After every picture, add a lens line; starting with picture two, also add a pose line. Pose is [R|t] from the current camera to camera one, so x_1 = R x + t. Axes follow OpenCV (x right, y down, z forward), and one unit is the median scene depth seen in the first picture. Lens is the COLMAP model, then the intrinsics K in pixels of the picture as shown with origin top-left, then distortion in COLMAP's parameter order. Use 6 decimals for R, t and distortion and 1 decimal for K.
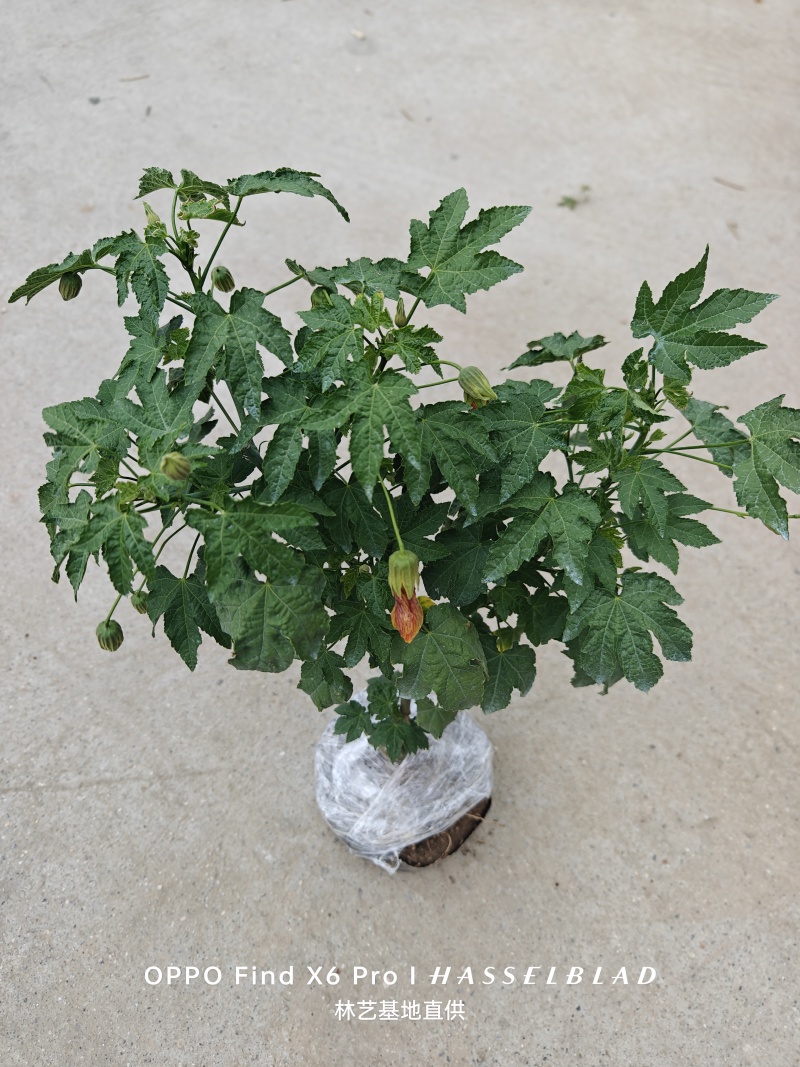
lens RADIAL K [[757.3, 0, 437.3], [0, 757.3, 533.4], [0, 0, 1]] dist [-0.044638, 0.012870]
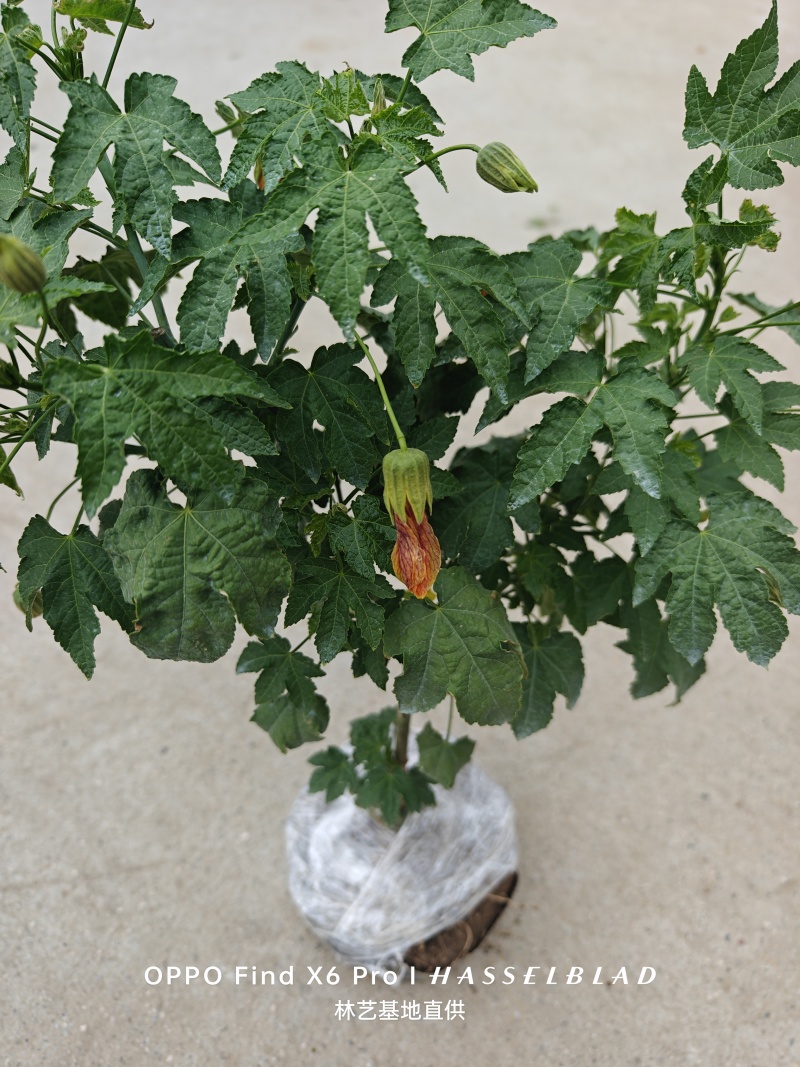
lens RADIAL K [[757.3, 0, 437.3], [0, 757.3, 533.4], [0, 0, 1]] dist [-0.044638, 0.012870]
pose [[0.997694, -0.053460, 0.041819, -0.024642], [0.058108, 0.991163, -0.119246, 0.097355], [-0.035074, 0.121401, 0.991984, 0.205177]]
